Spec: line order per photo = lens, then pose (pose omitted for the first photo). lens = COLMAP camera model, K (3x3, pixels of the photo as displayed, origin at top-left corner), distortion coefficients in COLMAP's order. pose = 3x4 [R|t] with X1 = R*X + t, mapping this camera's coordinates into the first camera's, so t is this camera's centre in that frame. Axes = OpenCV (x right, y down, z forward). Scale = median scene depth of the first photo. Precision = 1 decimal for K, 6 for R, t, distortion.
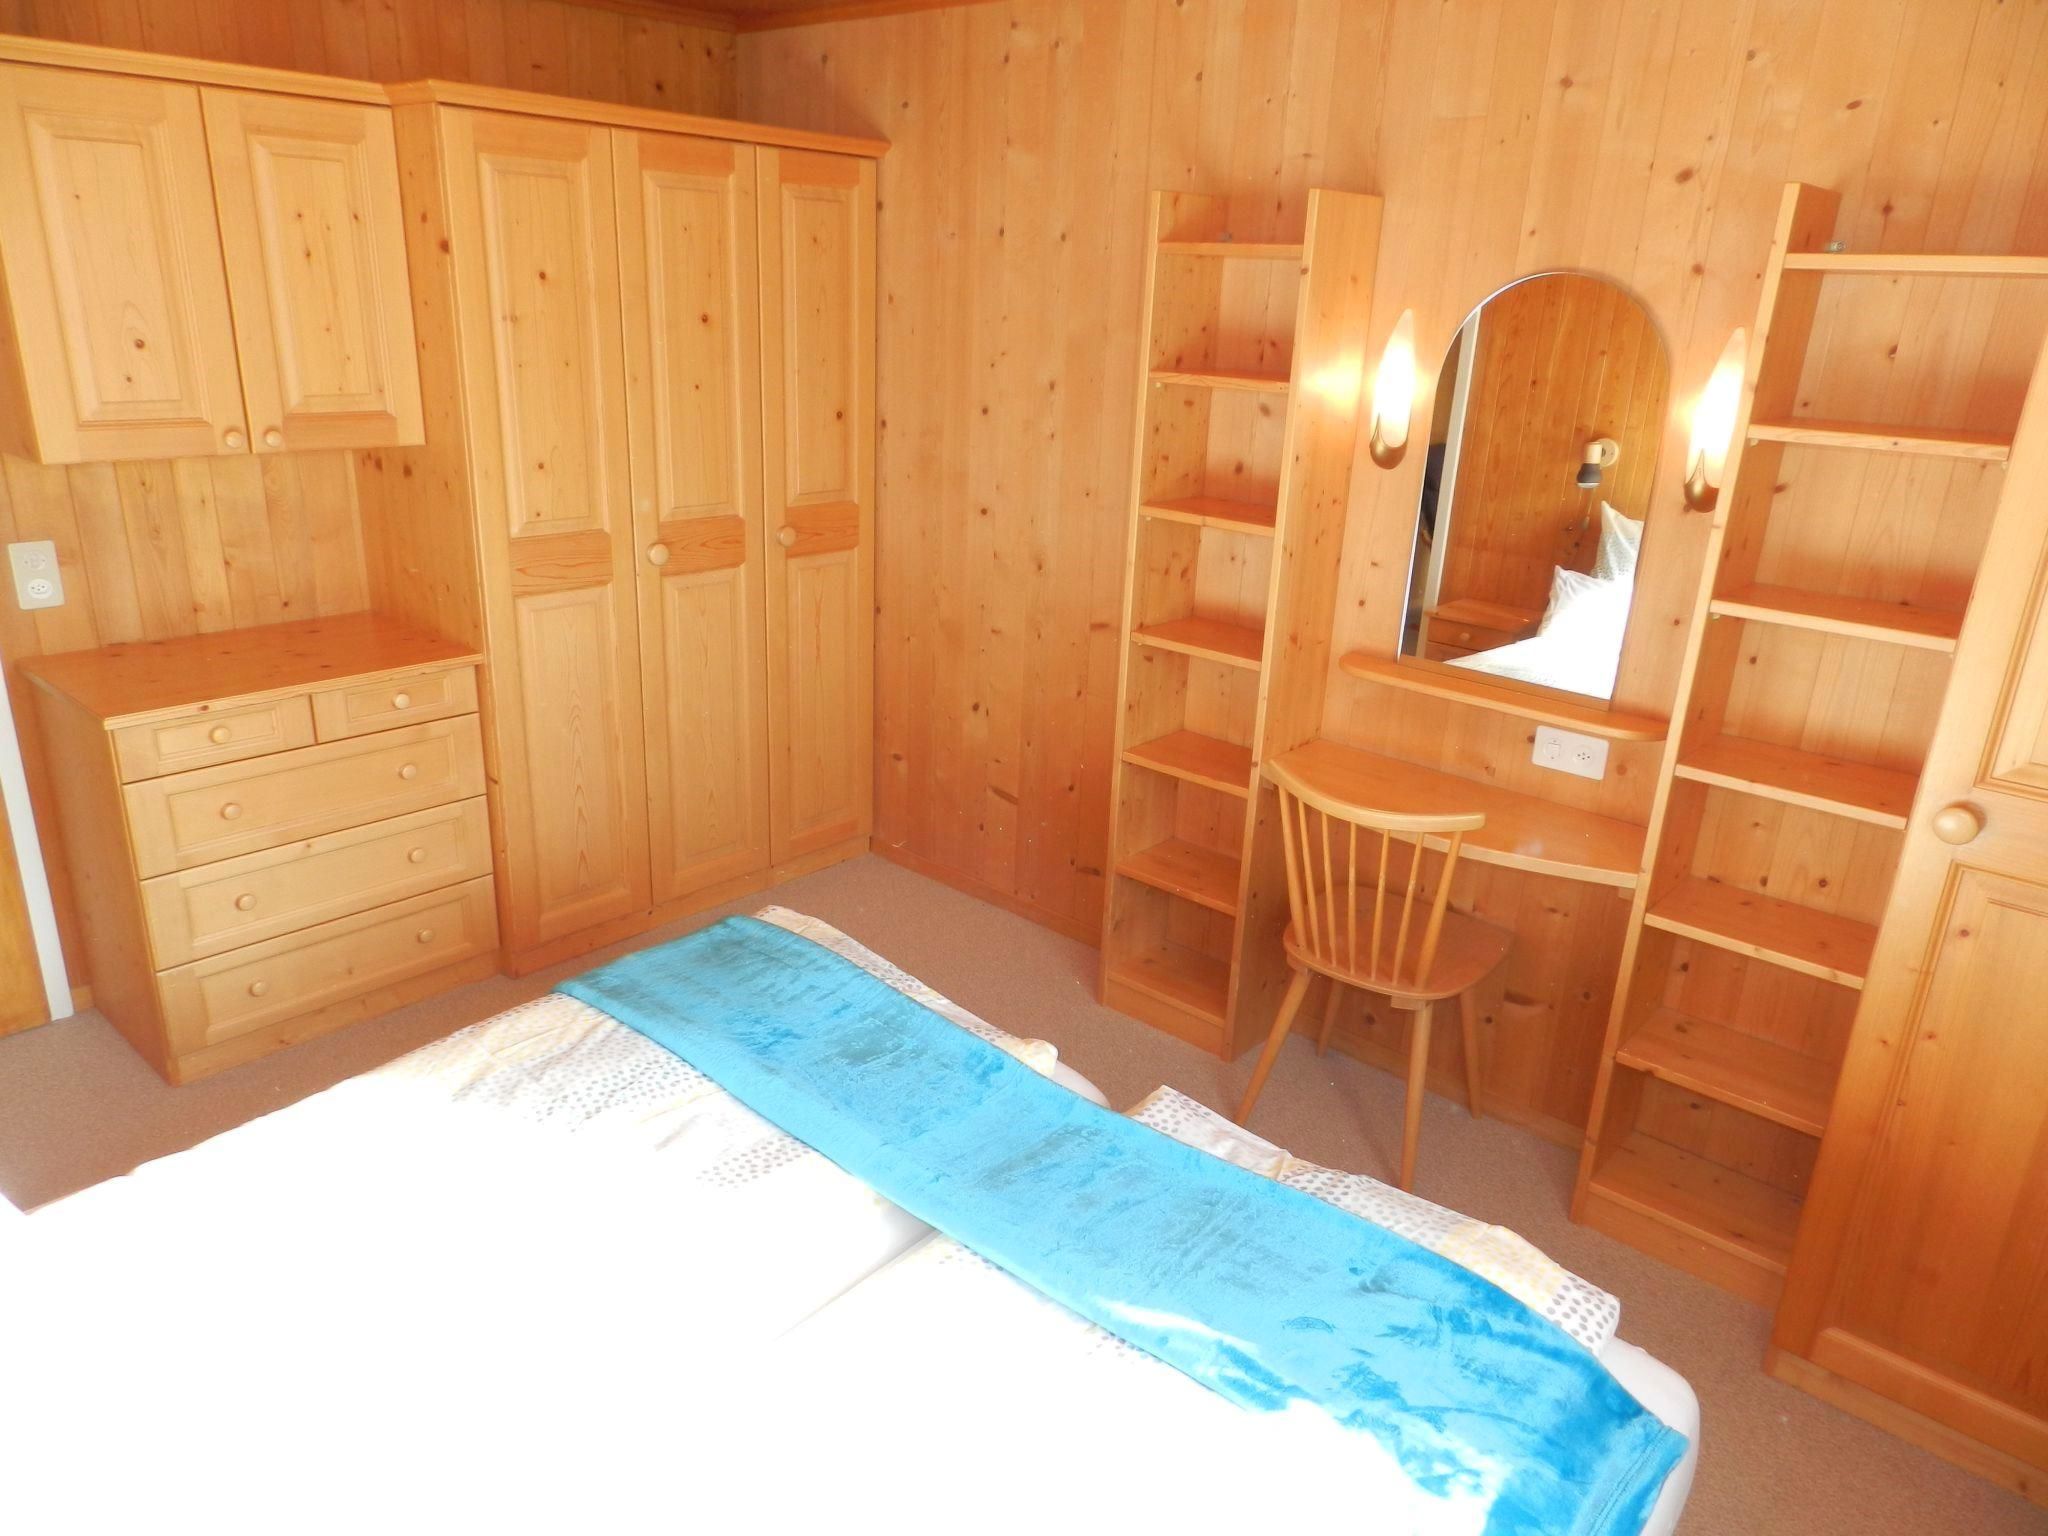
lens RADIAL K [[1383.2, 0, 1024.0], [0, 1383.2, 768.0], [0, 0, 1]] dist [0.017810, -0.003102]
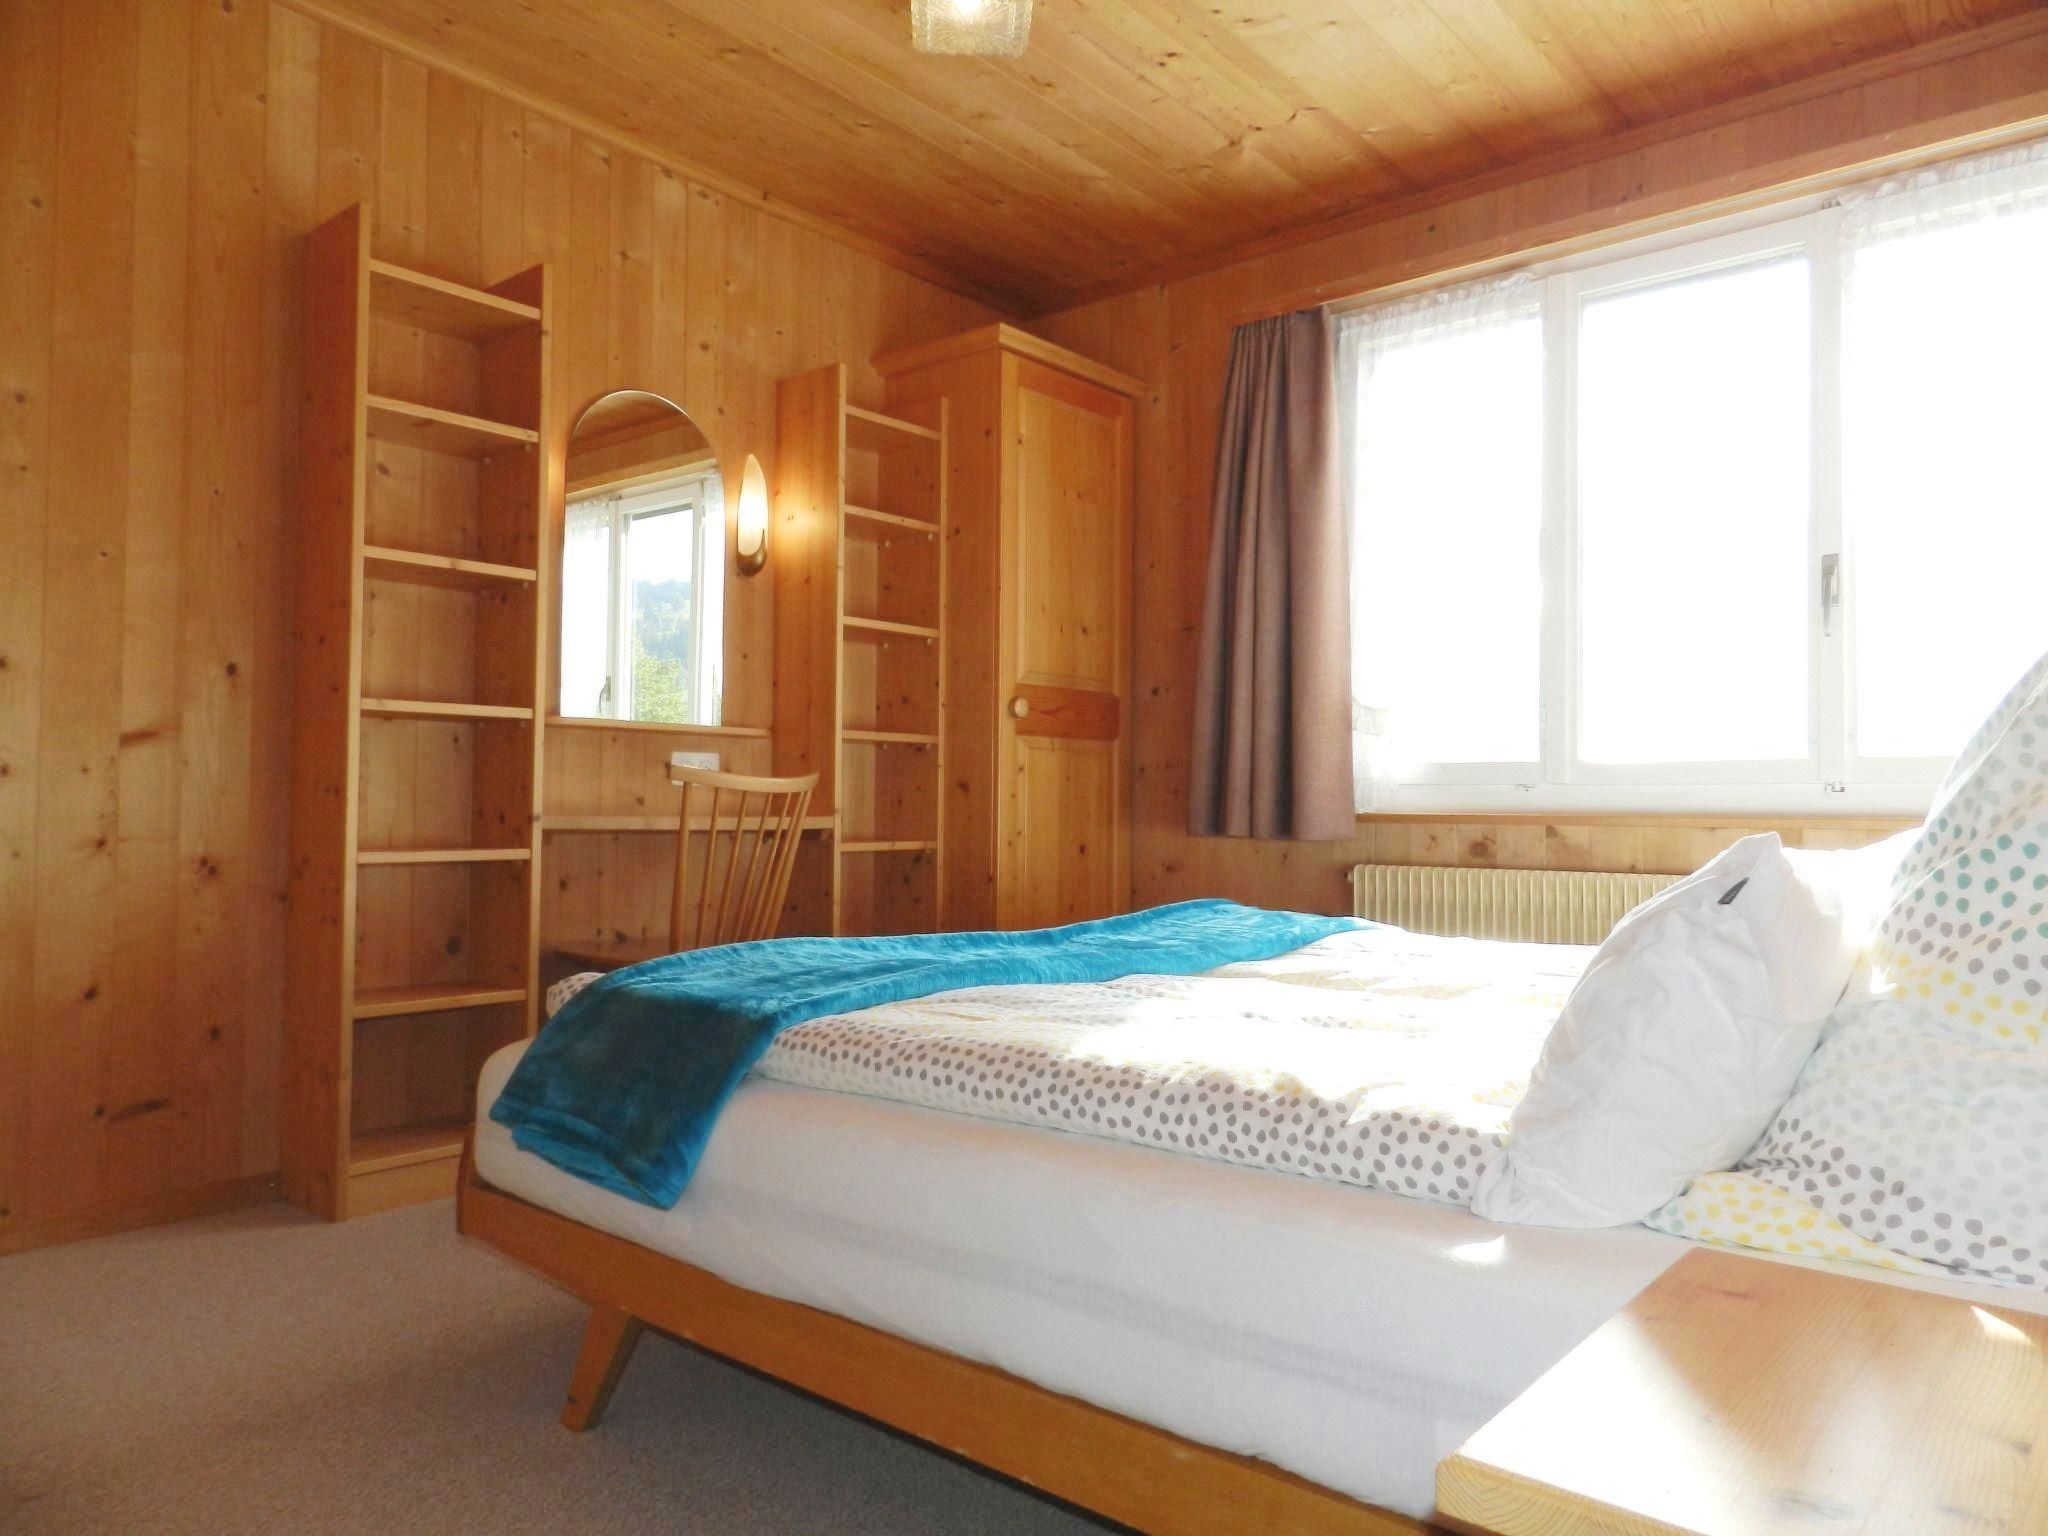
lens RADIAL K [[1383.2, 0, 1024.0], [0, 1383.2, 768.0], [0, 0, 1]] dist [0.017810, -0.003102]
pose [[-0.025567, -0.012835, 0.999591, -0.866880], [0.322780, 0.946254, 0.020406, 0.057977], [-0.946129, 0.323169, -0.020050, 0.757742]]
